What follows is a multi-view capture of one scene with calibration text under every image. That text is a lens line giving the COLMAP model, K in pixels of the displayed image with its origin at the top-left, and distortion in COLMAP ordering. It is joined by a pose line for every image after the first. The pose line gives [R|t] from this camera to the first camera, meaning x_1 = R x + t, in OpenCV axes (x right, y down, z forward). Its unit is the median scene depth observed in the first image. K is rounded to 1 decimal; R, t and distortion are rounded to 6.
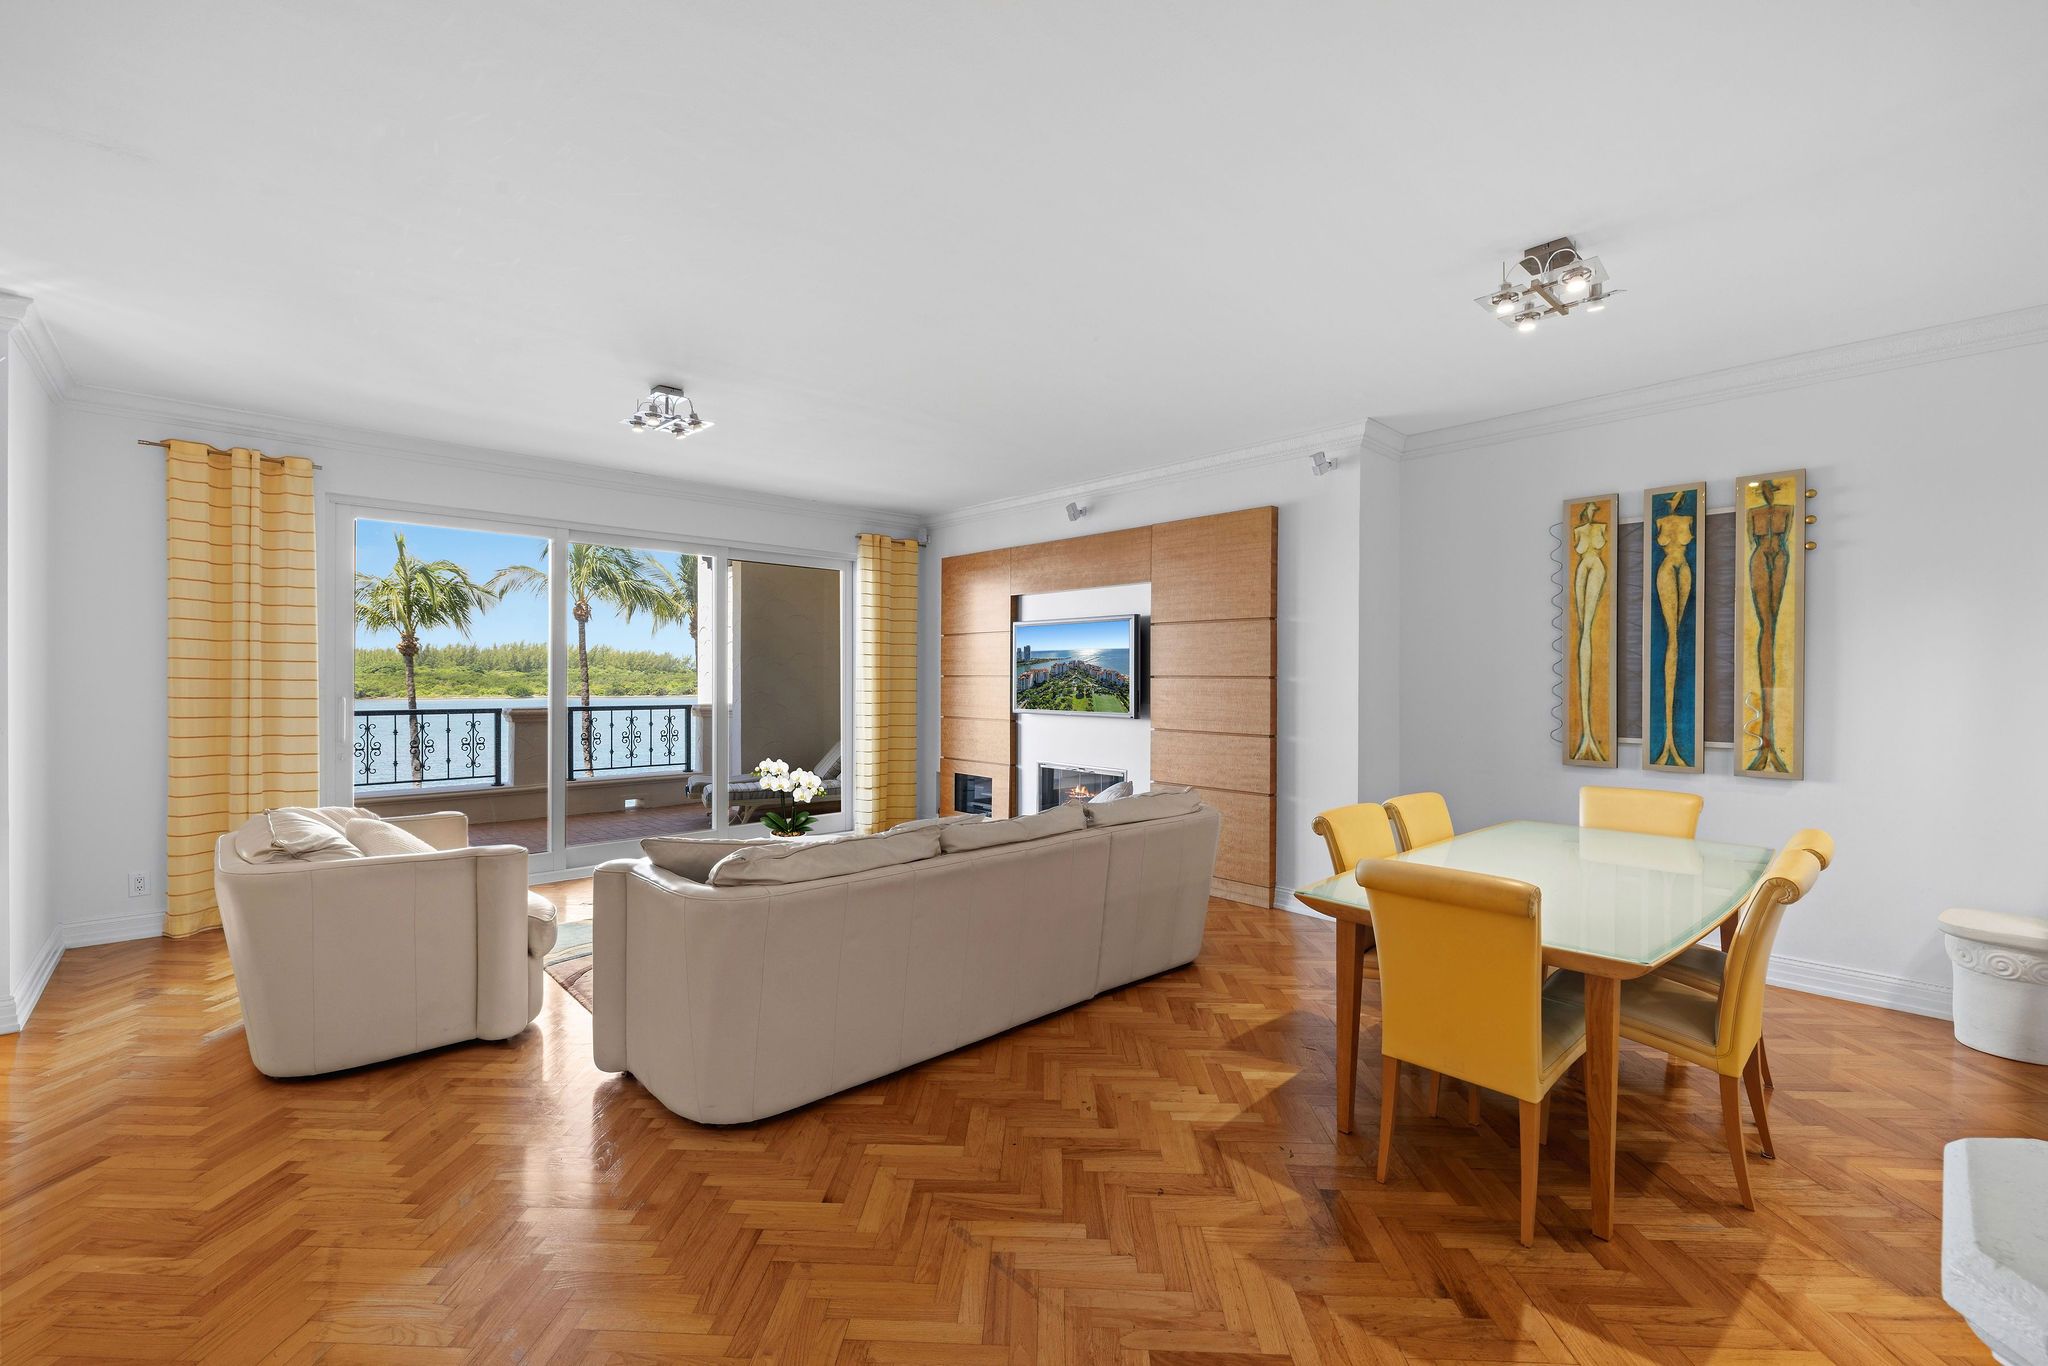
lens RADIAL K [[853.0, 0, 1014.9], [0, 853.0, 679.3], [0, 0, 1]] dist [-0.002767, 0.000431]
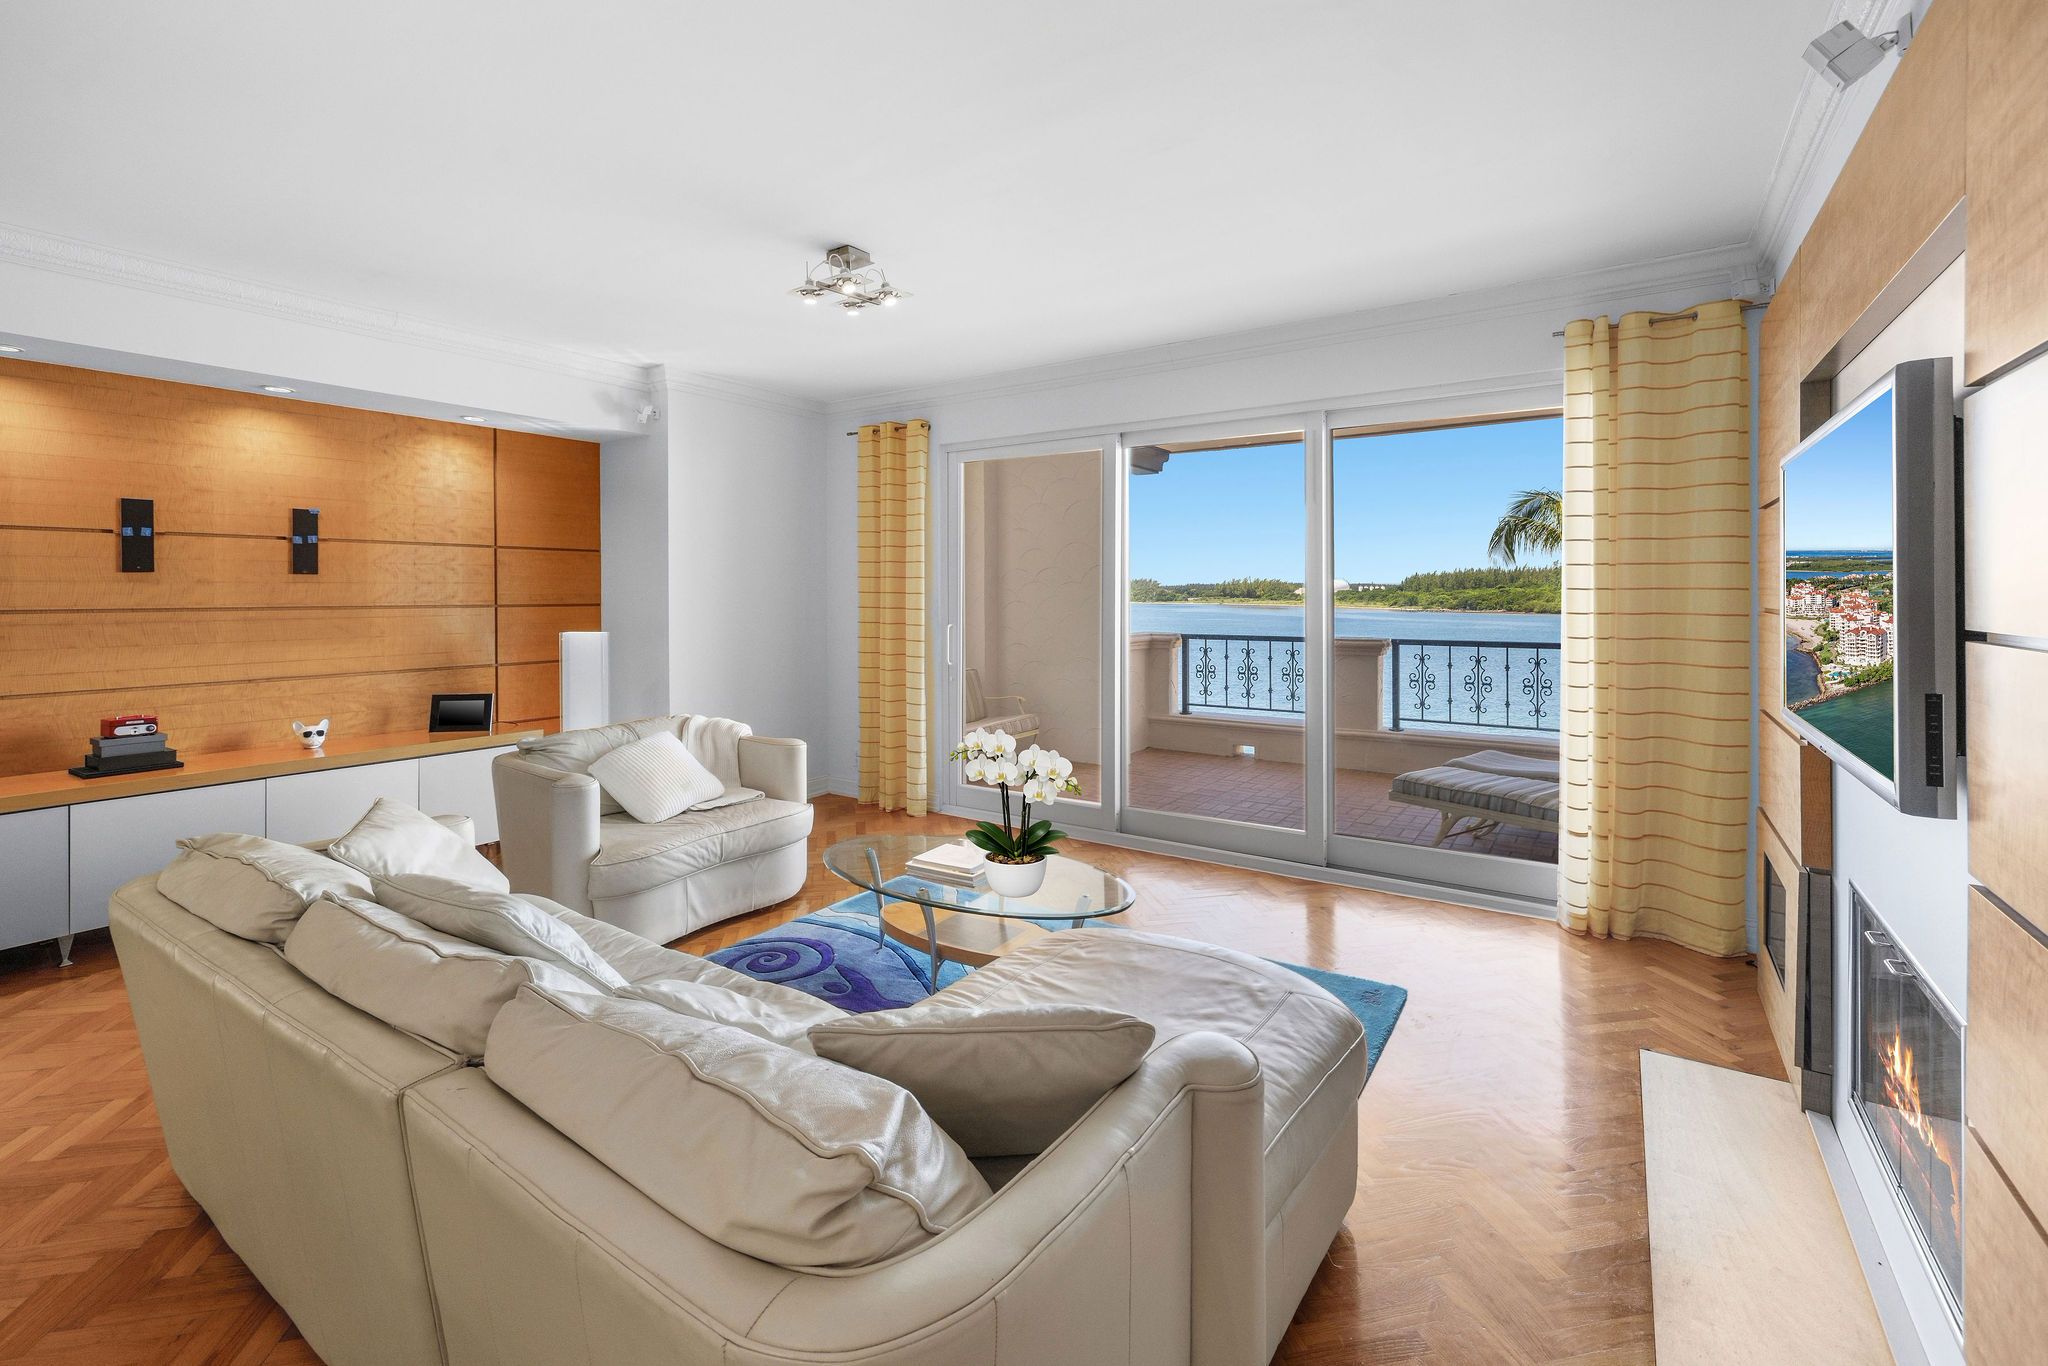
lens RADIAL K [[895.0, 0, 1026.8], [0, 895.0, 592.8], [0, 0, 1]] dist [0.001150, 0.000171]
pose [[0.236322, -0.004184, -0.971666, 0.411667], [0.002008, 0.999991, -0.003818, -0.017167], [0.971673, -0.001049, 0.236329, 0.896097]]
